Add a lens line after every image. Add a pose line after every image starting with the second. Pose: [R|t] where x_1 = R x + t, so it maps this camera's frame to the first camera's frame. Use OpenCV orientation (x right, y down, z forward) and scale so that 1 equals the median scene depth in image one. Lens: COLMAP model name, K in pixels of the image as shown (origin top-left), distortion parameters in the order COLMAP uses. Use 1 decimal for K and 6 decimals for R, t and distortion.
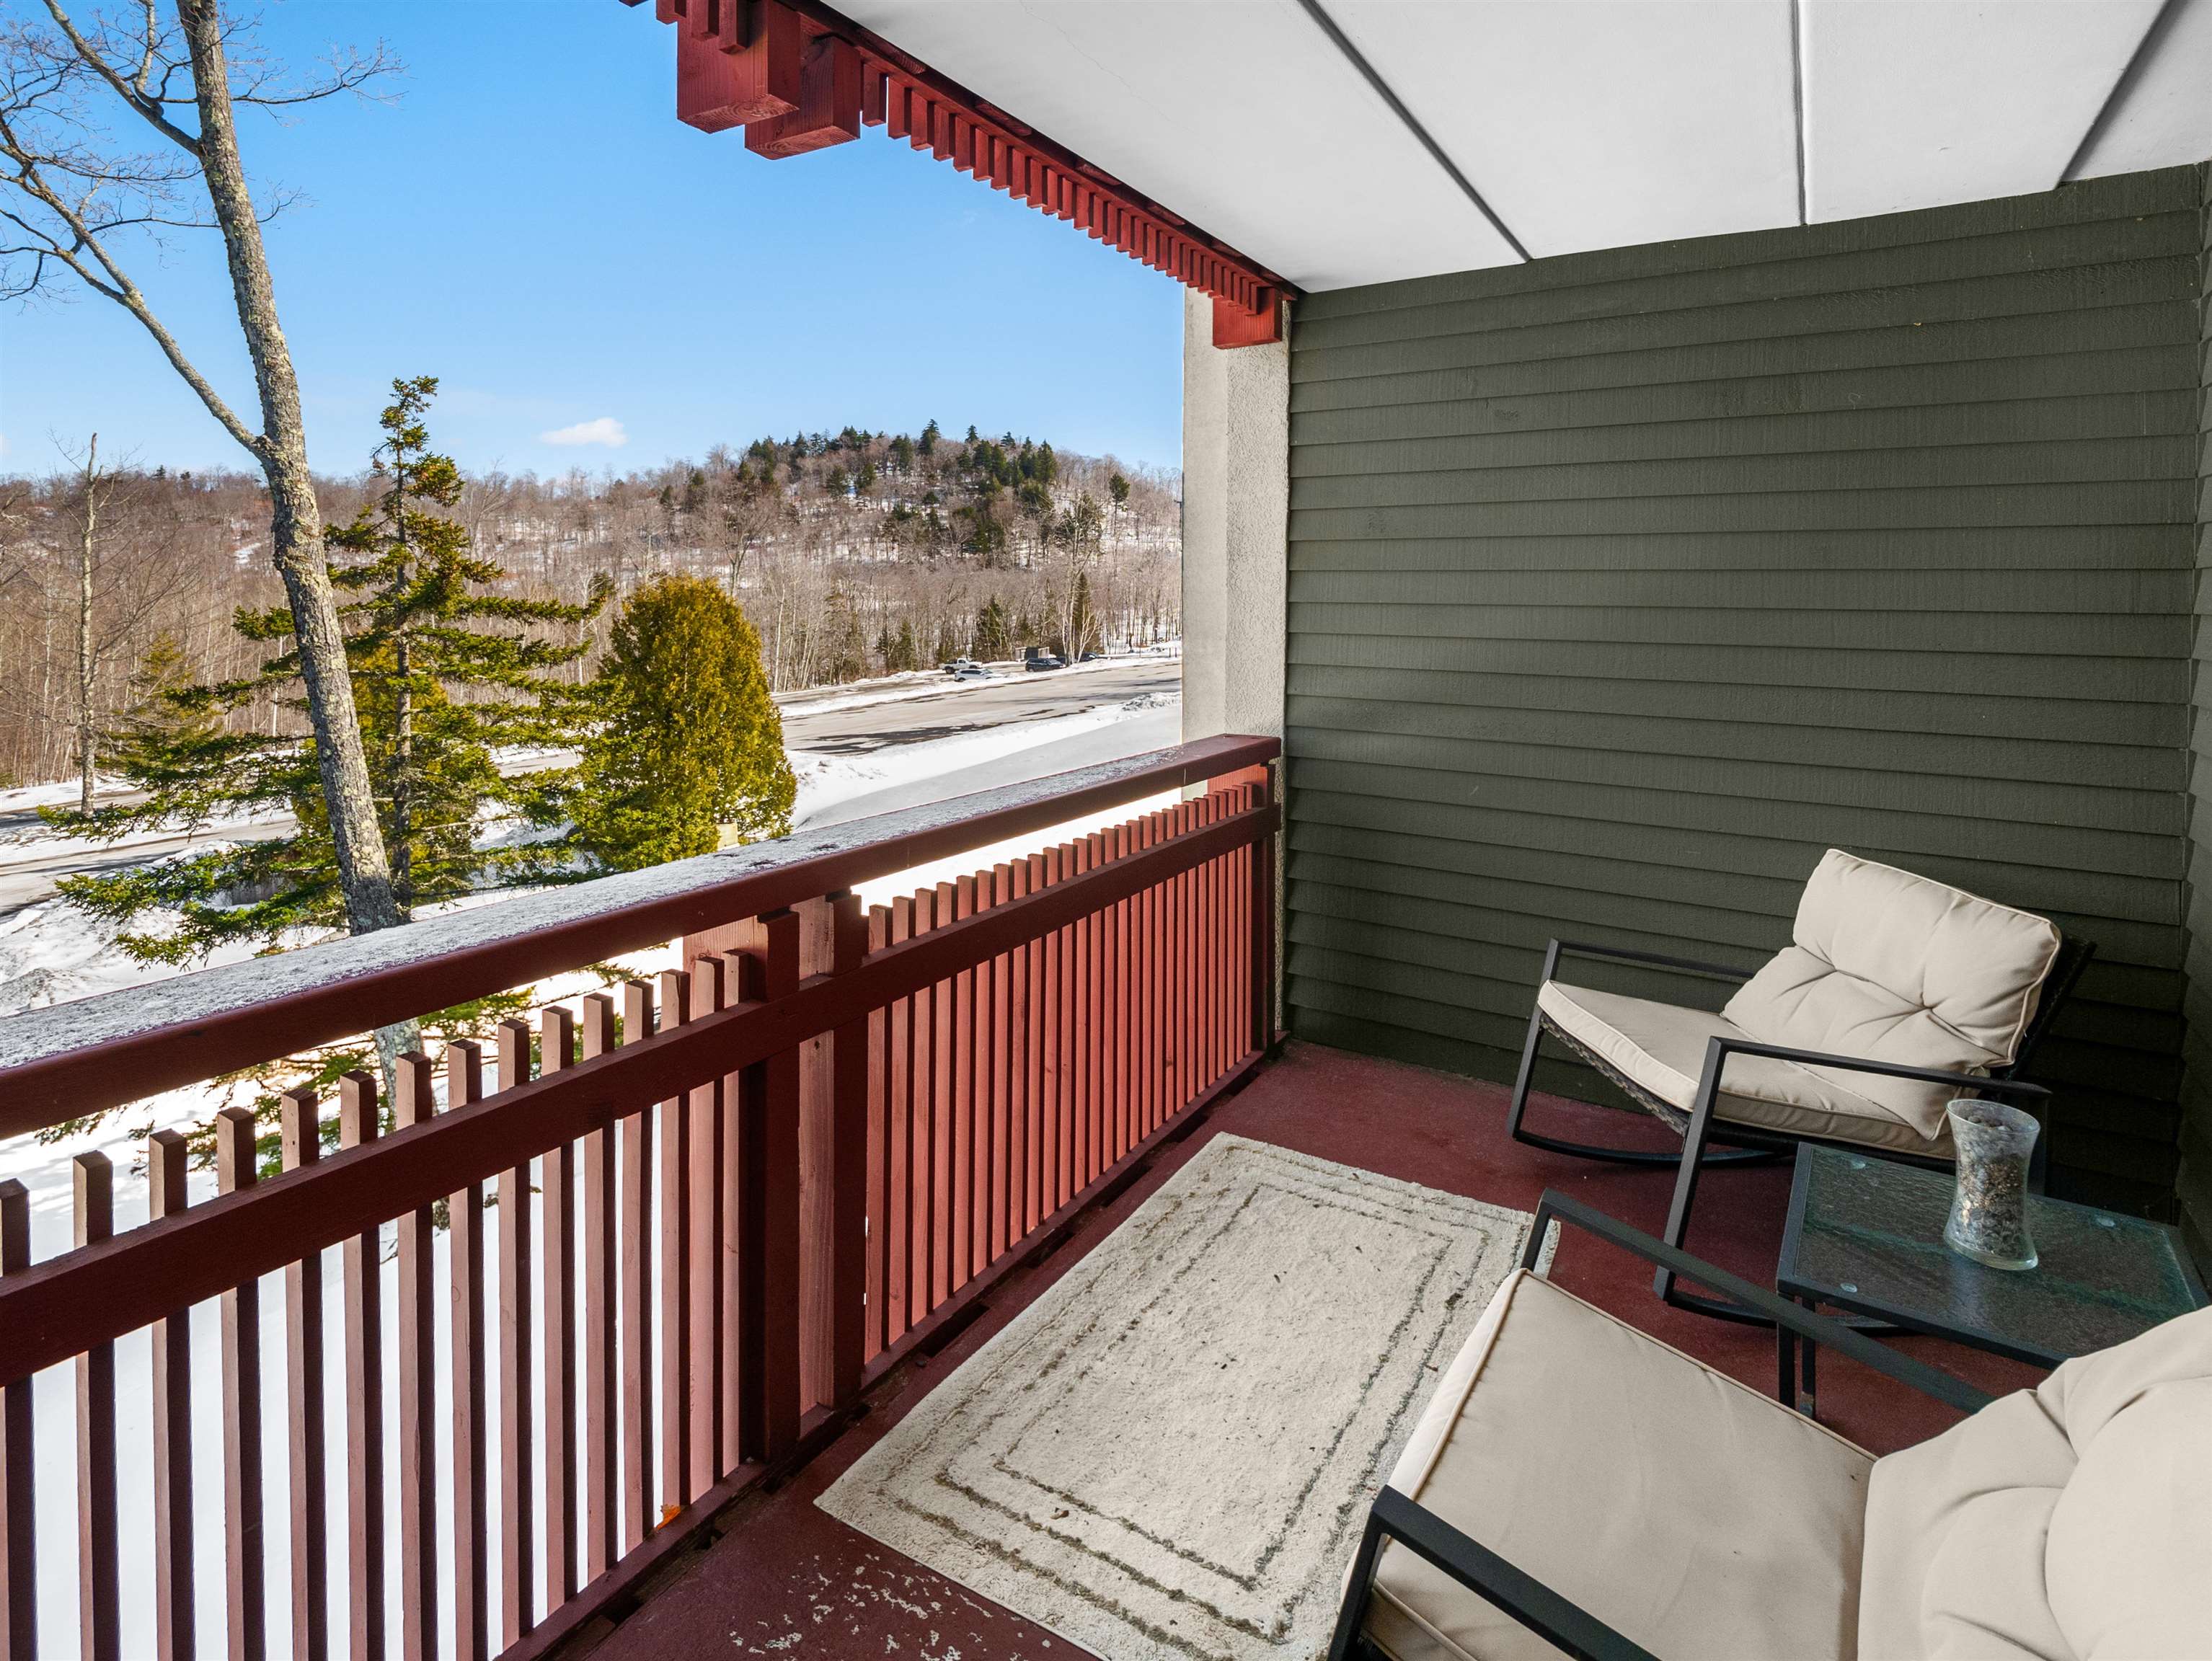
lens RADIAL K [[1138.9, 0, 1101.2], [0, 1138.9, 840.1], [0, 0, 1]] dist [0.031922, -0.022260]
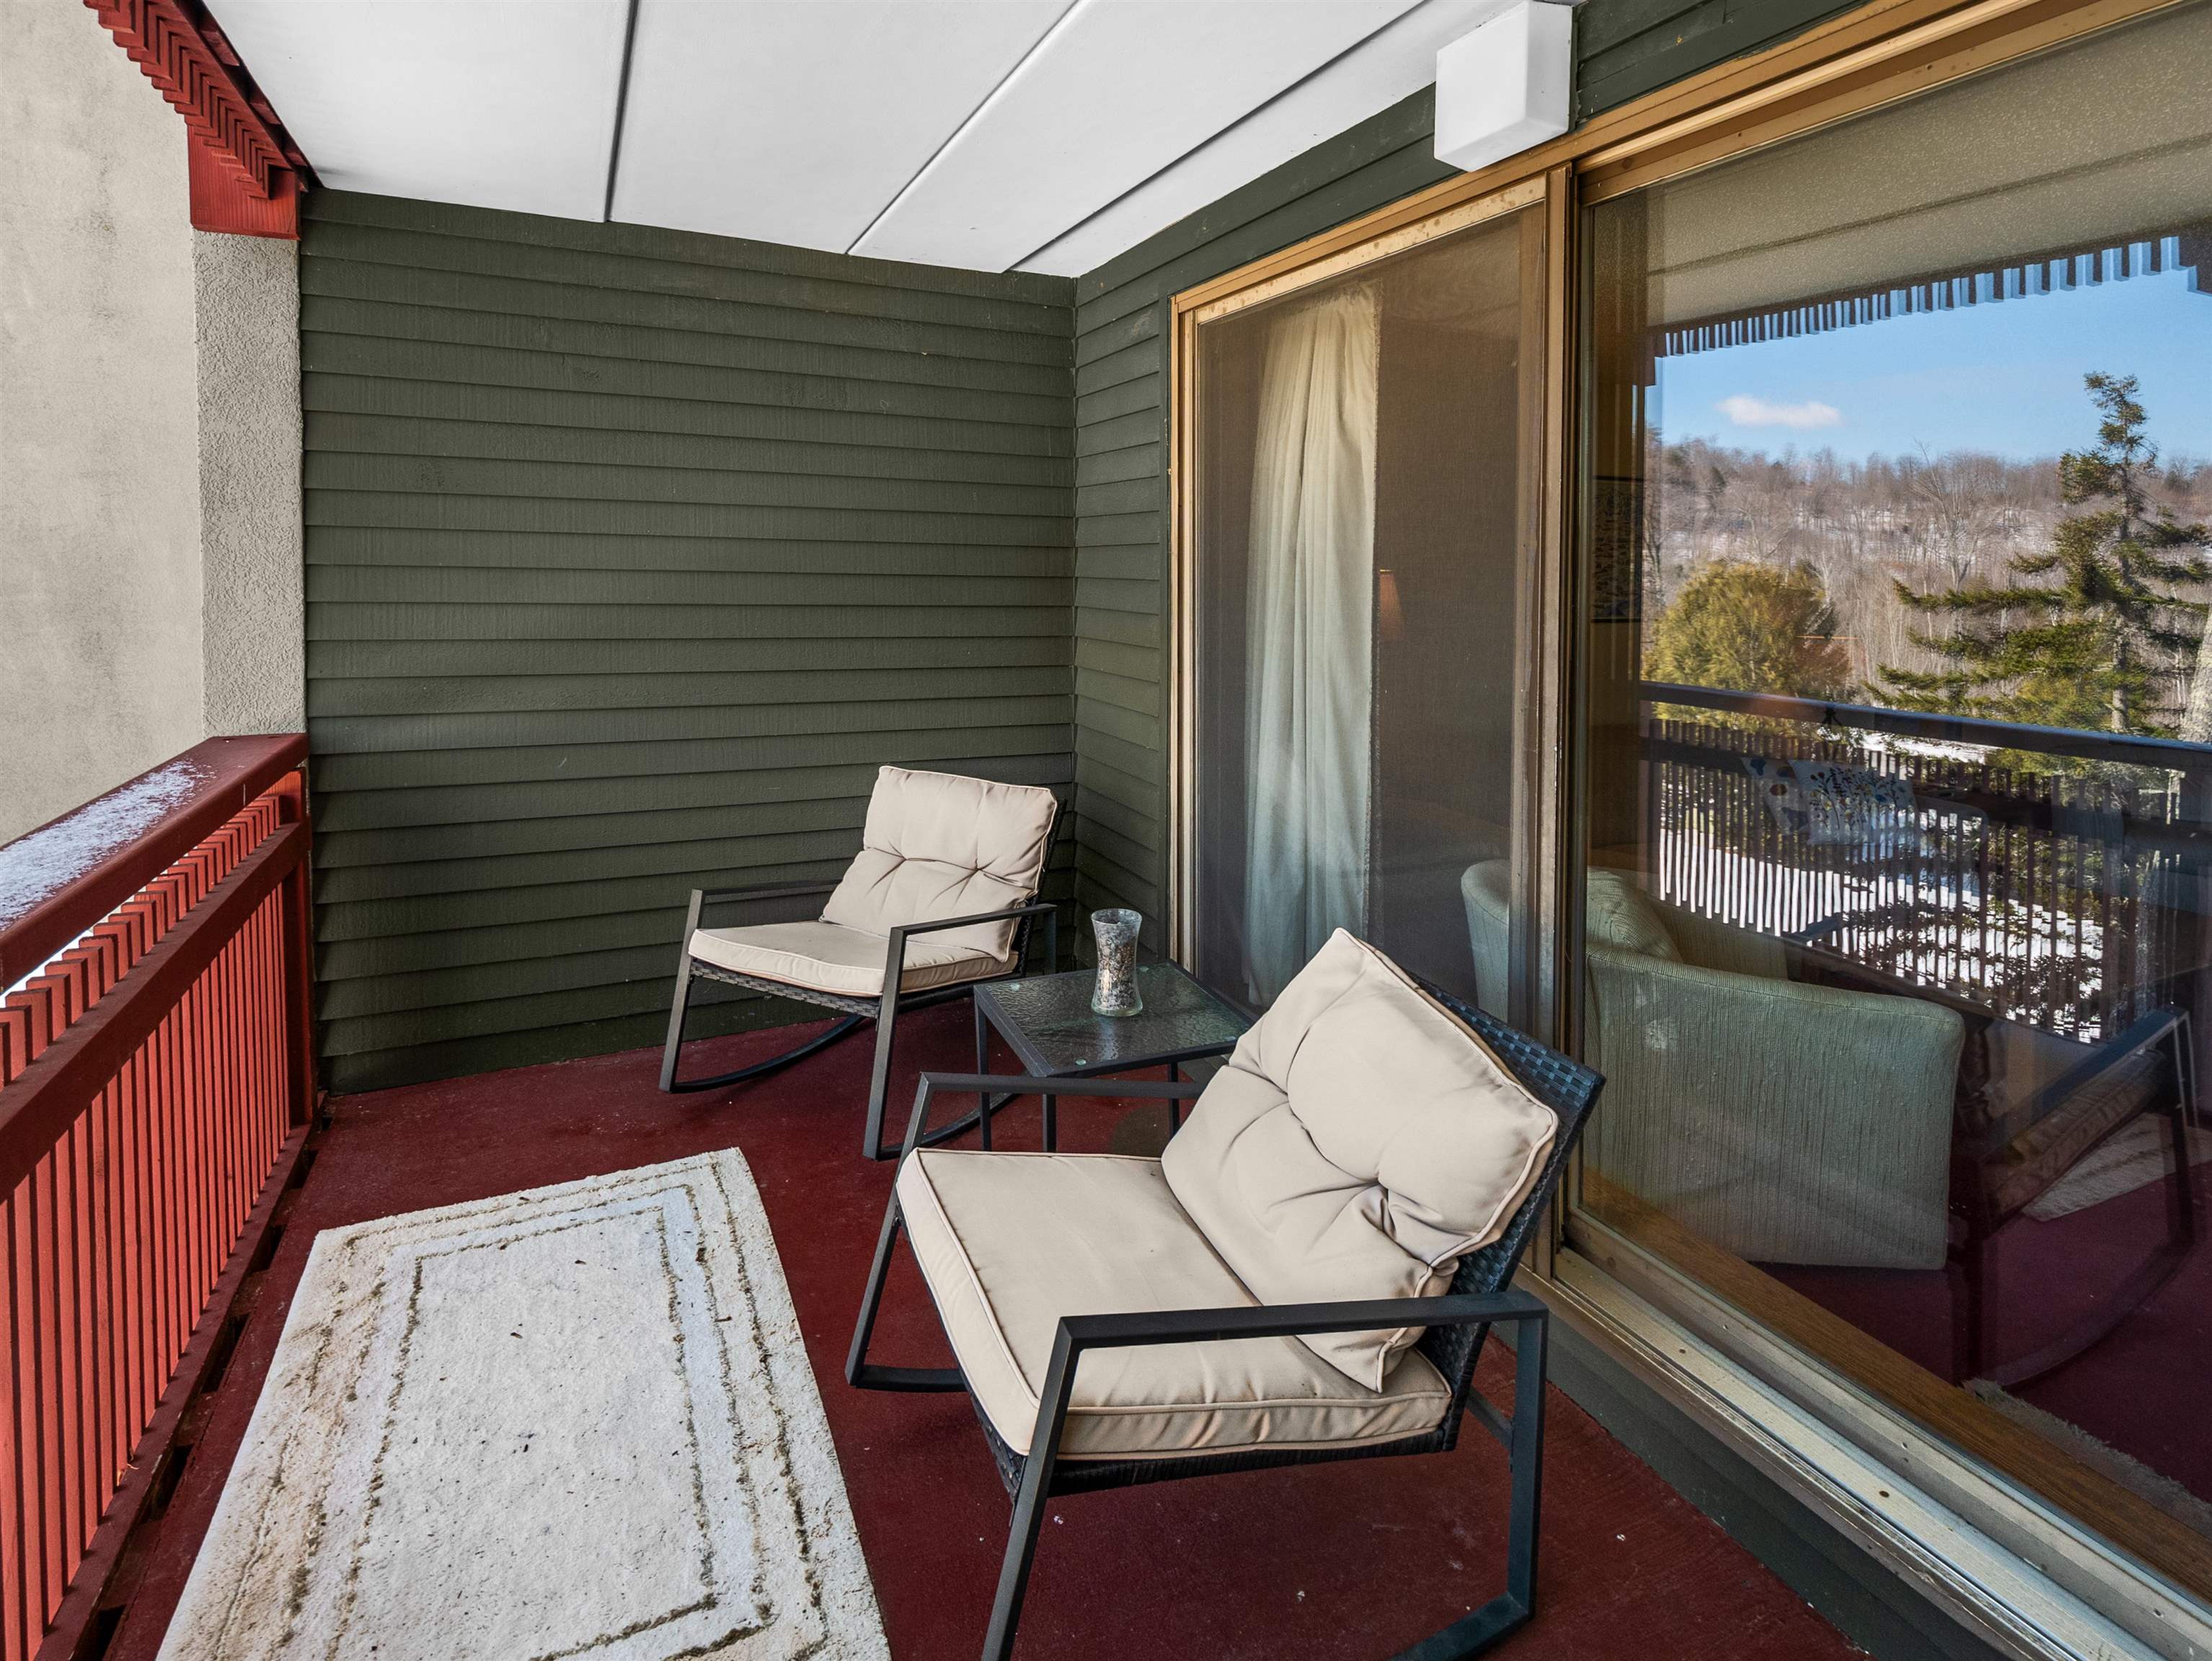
lens RADIAL K [[1108.6, 0, 1106.0], [0, 1108.6, 830.5], [0, 0, 1]] dist [0.000379, -0.007266]
pose [[0.551513, -0.187500, 0.812820, -0.214696], [0.167483, 0.979458, 0.112300, -0.018040], [-0.817180, 0.074199, 0.571587, 0.110403]]
